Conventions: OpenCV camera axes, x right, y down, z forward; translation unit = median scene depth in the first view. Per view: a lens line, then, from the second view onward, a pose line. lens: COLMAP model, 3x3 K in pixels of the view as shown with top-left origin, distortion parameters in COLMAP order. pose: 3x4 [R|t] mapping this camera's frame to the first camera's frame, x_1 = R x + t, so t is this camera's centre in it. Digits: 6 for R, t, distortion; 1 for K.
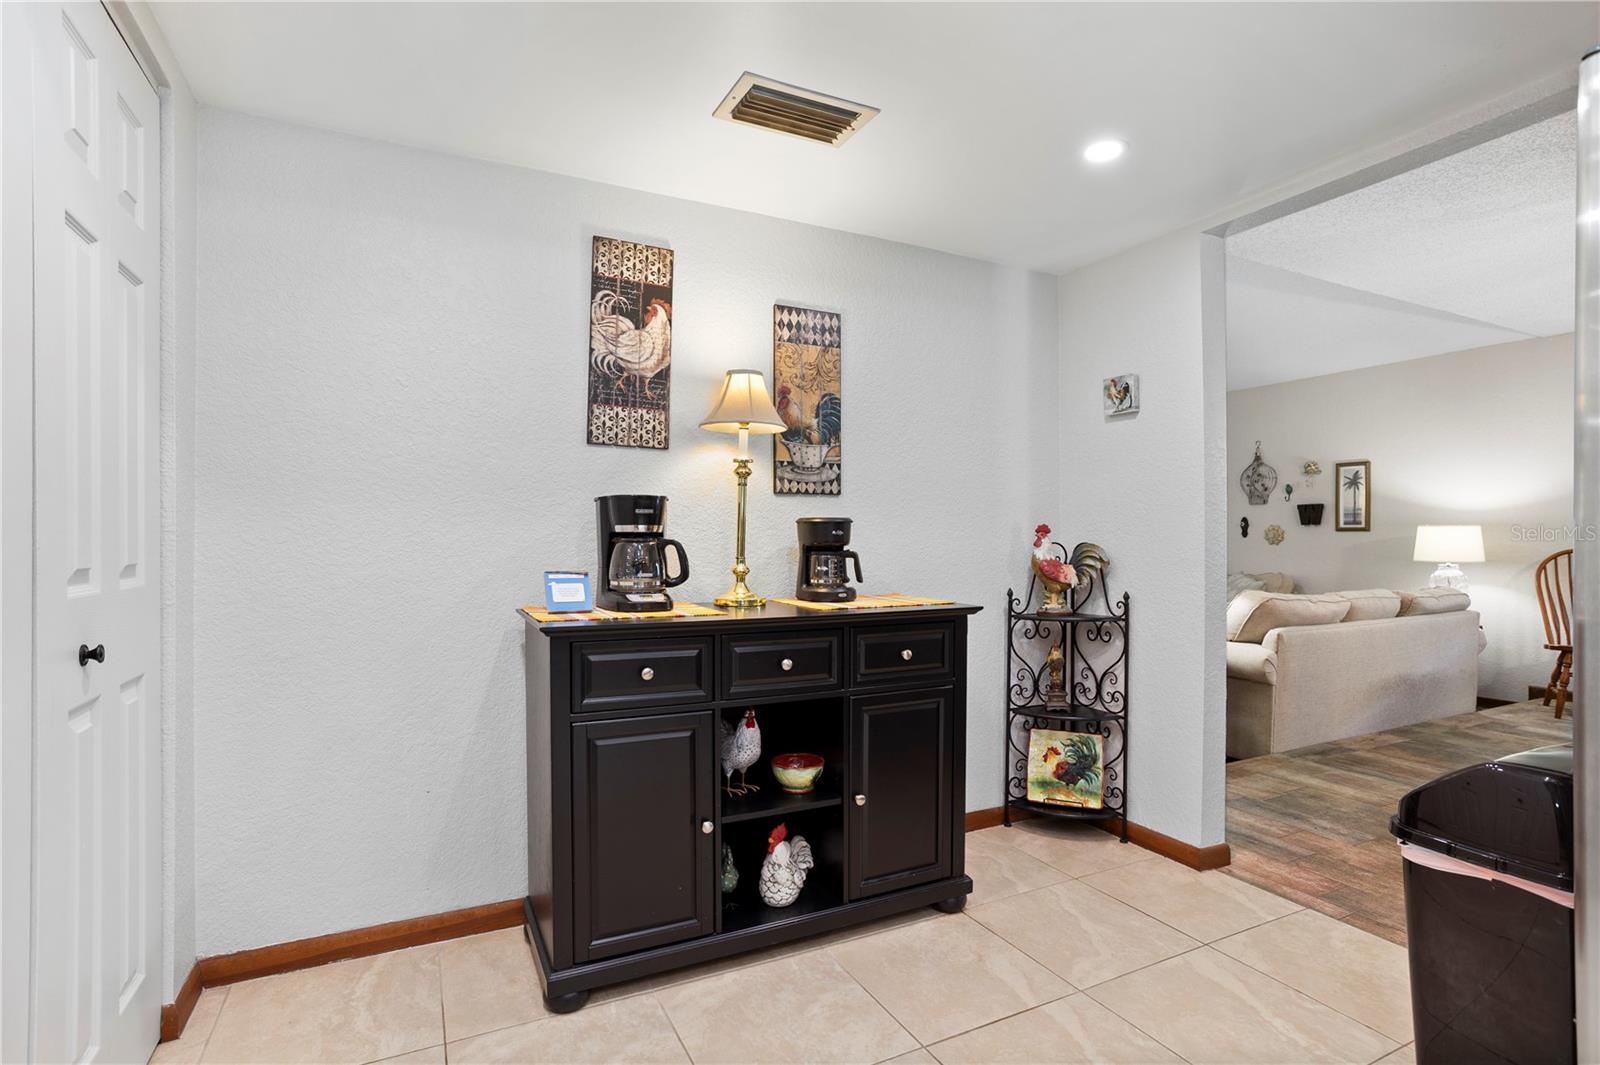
lens RADIAL K [[780.6, 0, 801.1], [0, 780.6, 537.2], [0, 0, 1]] dist [-0.048086, 0.028302]
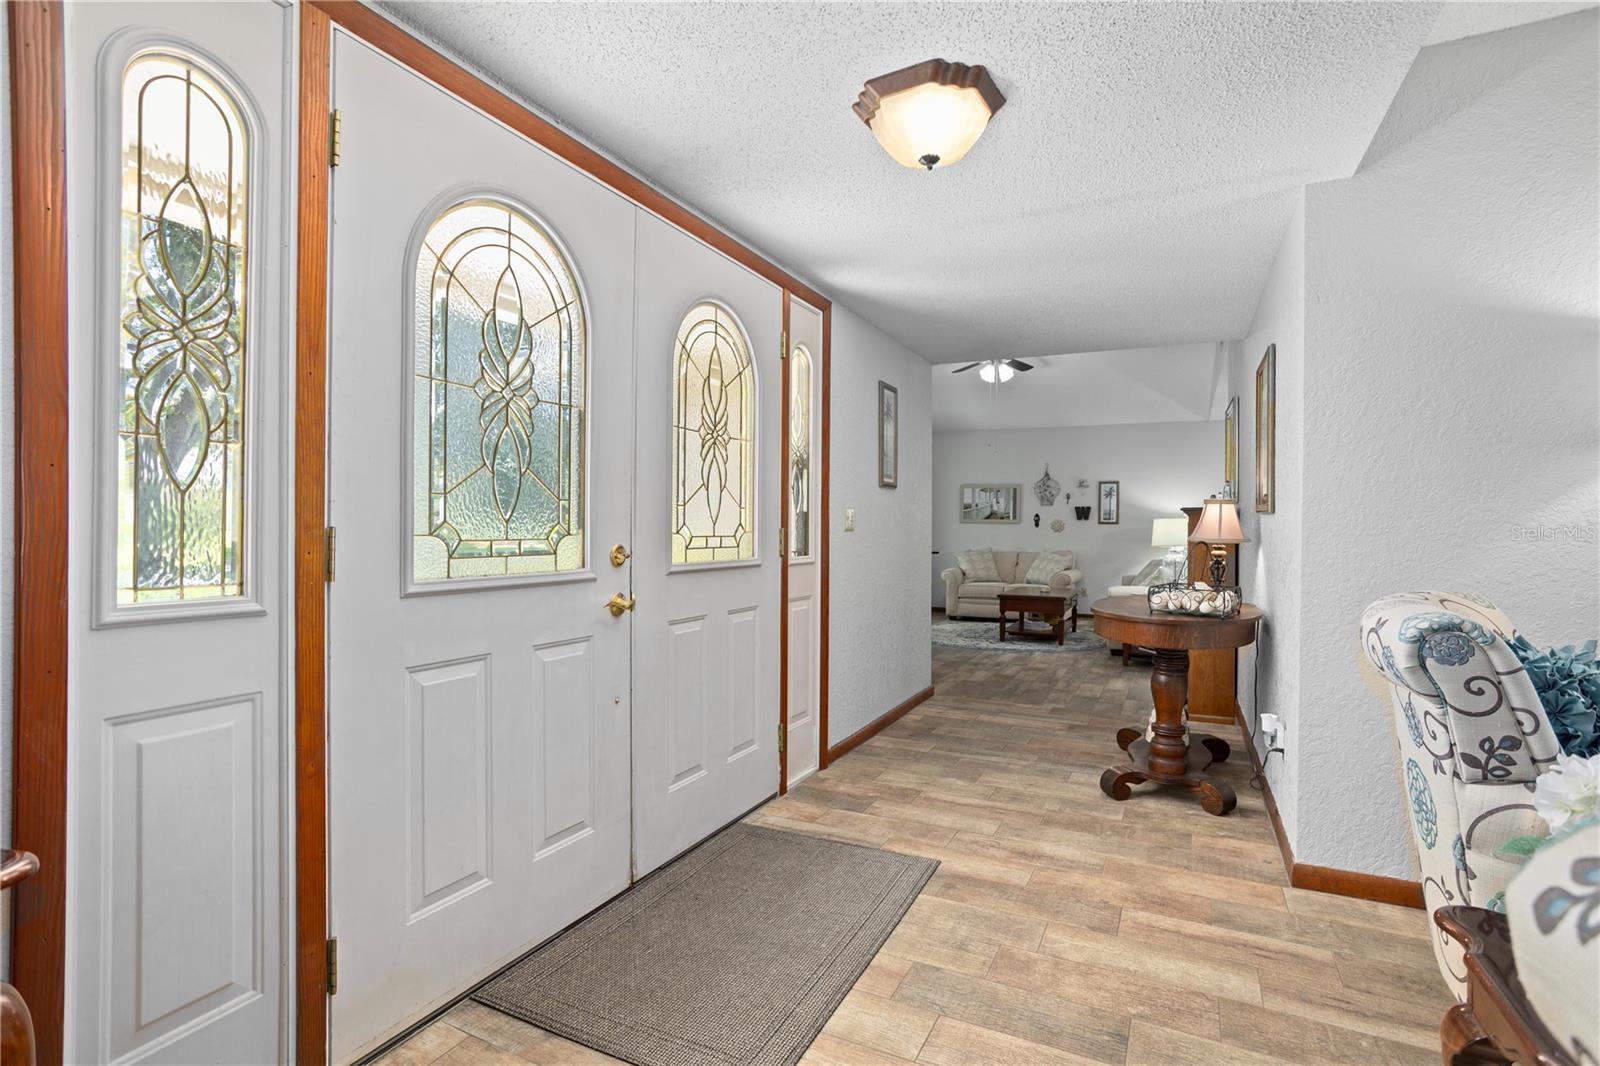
lens RADIAL K [[780.6, 0, 810.5], [0, 780.6, 527.0], [0, 0, 1]] dist [-0.048086, 0.028302]
pose [[0.788649, 0.002425, 0.614839, -0.774433], [-0.006843, 0.999965, 0.004834, -0.005100], [-0.614806, -0.008020, 0.788638, 0.090643]]
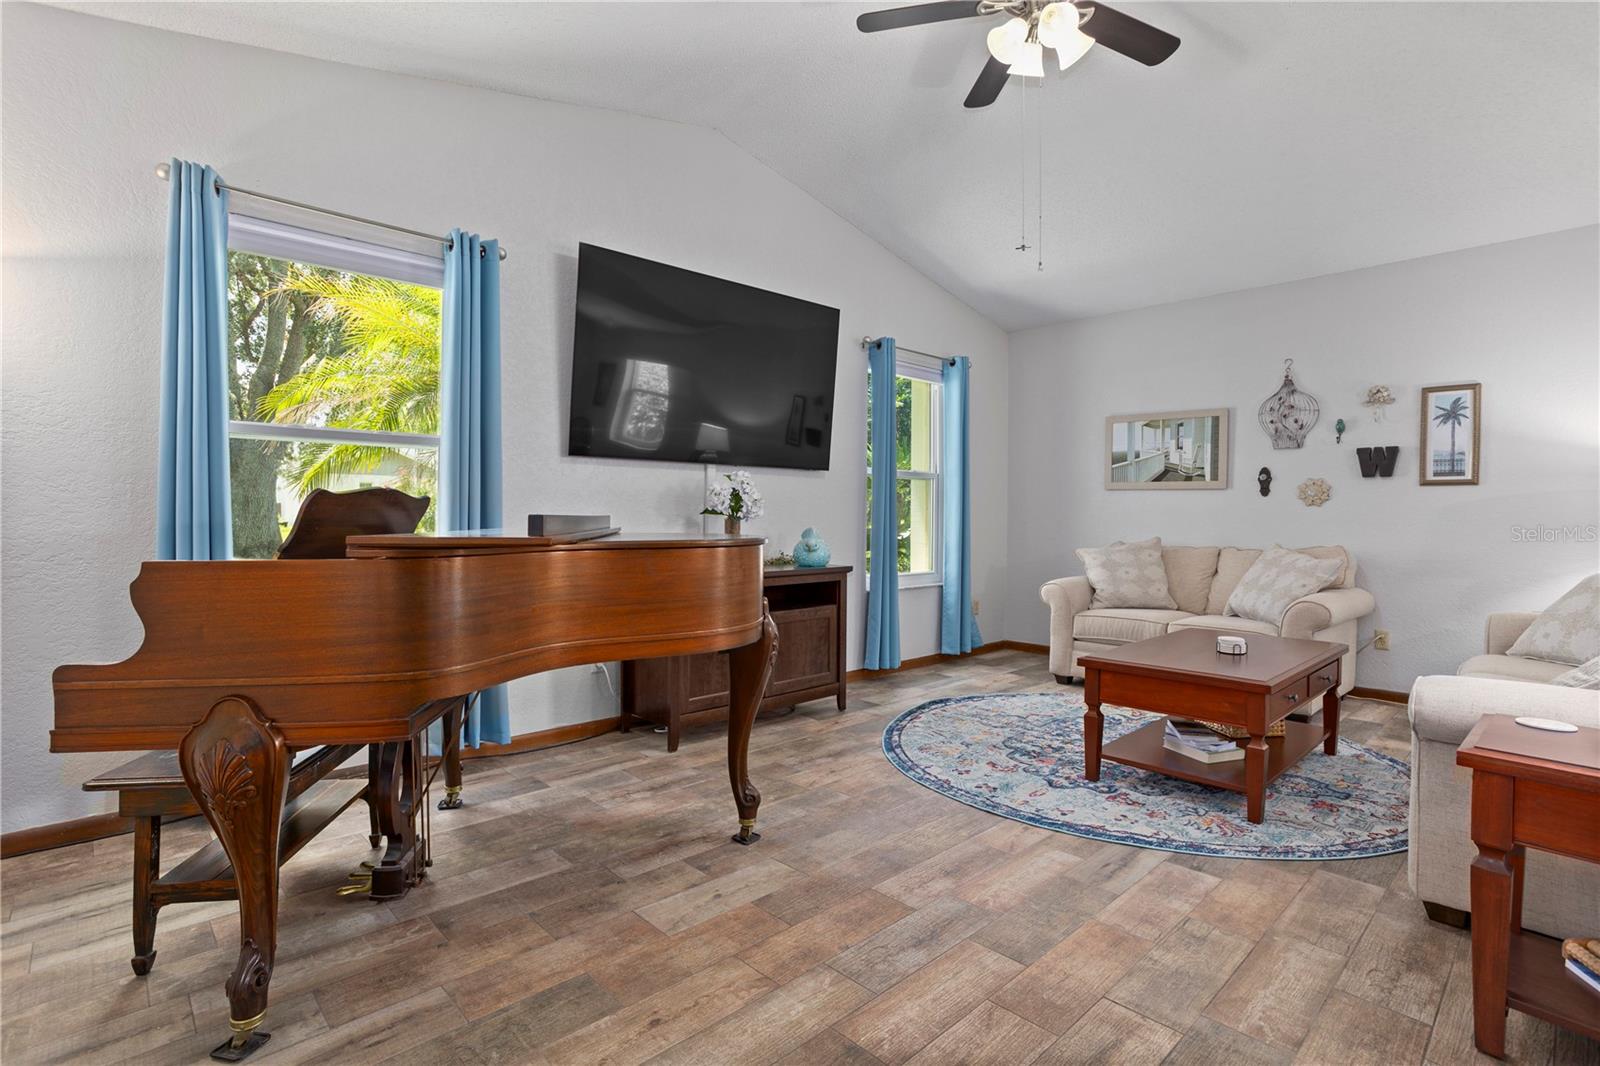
lens RADIAL K [[780.6, 0, 797.6], [0, 780.6, 524.1], [0, 0, 1]] dist [-0.048086, 0.028302]
pose [[0.956130, -0.002311, 0.292934, -0.044227], [-0.003284, 0.999821, 0.018608, 0.015946], [-0.292925, -0.018754, 0.955951, 0.502024]]
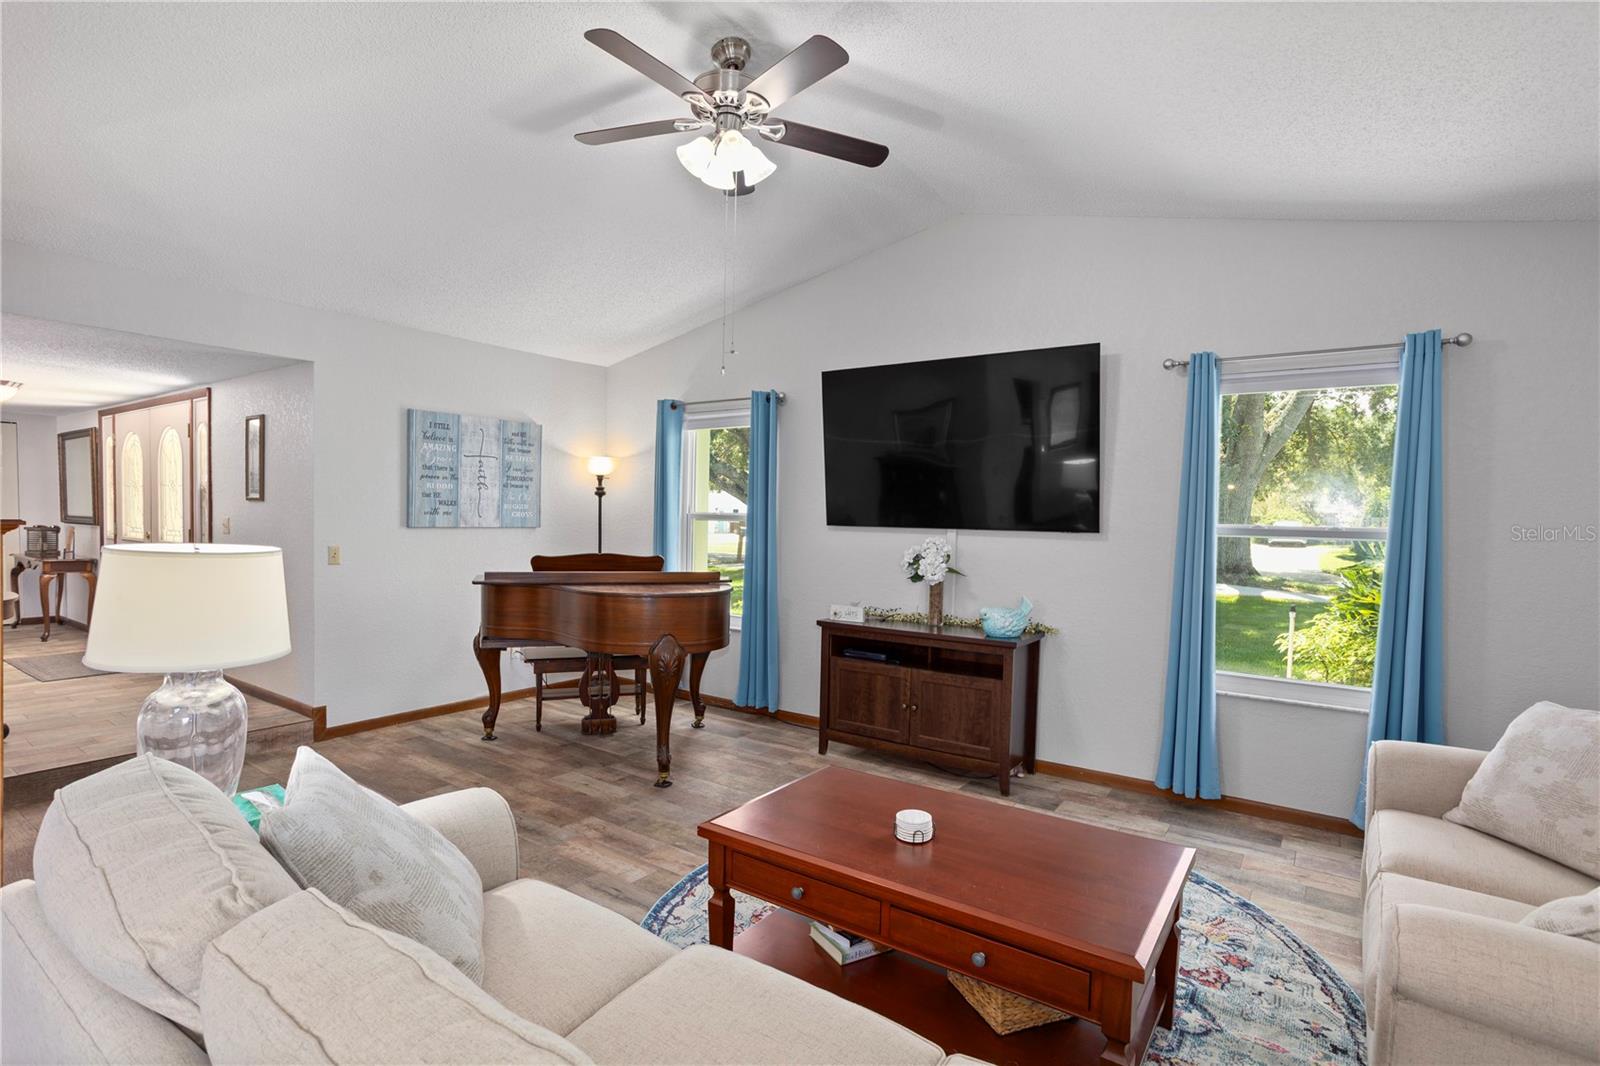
lens RADIAL K [[780.6, 0, 792.8], [0, 780.6, 538.3], [0, 0, 1]] dist [-0.048086, 0.028302]
pose [[0.464121, 0.029562, -0.885278, 0.661483], [-0.011071, 0.999558, 0.027574, -0.032130], [0.885703, -0.002996, 0.464244, 0.697513]]
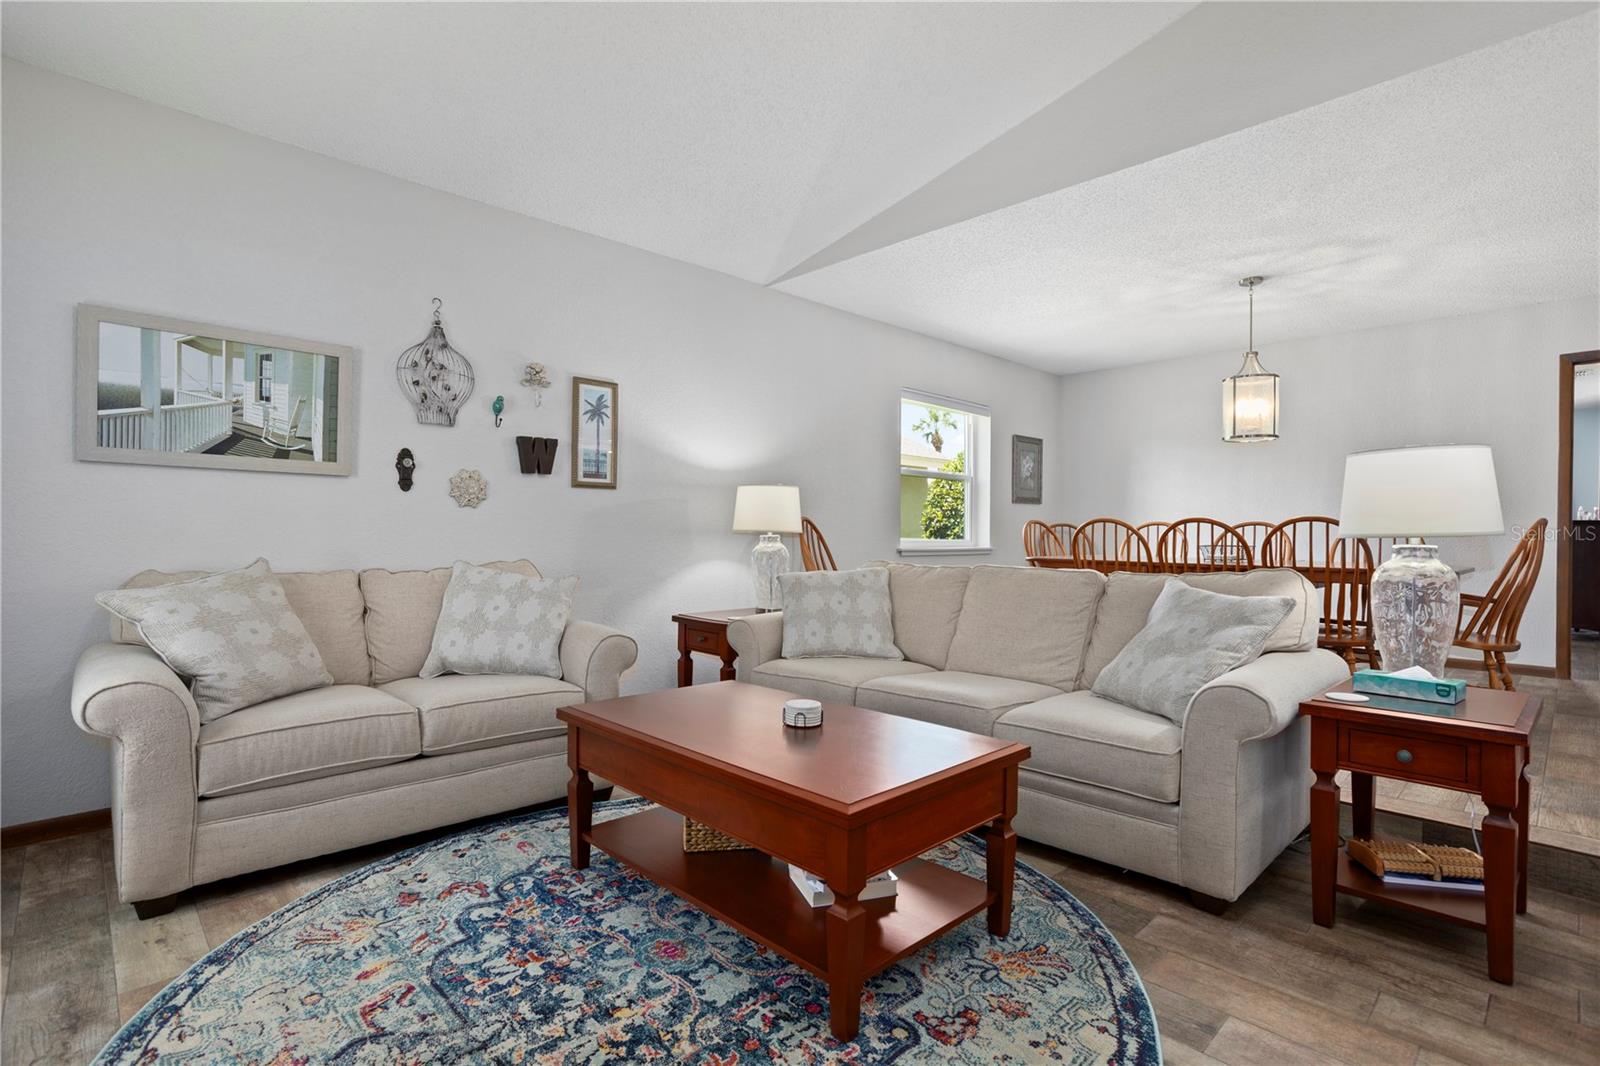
lens RADIAL K [[780.6, 0, 800.7], [0, 780.6, 537.8], [0, 0, 1]] dist [-0.048086, 0.028302]
pose [[-0.306834, -0.017374, 0.951604, 0.049388], [-0.013982, 0.999808, 0.013745, 0.021706], [-0.951660, -0.009088, -0.307018, 1.015704]]
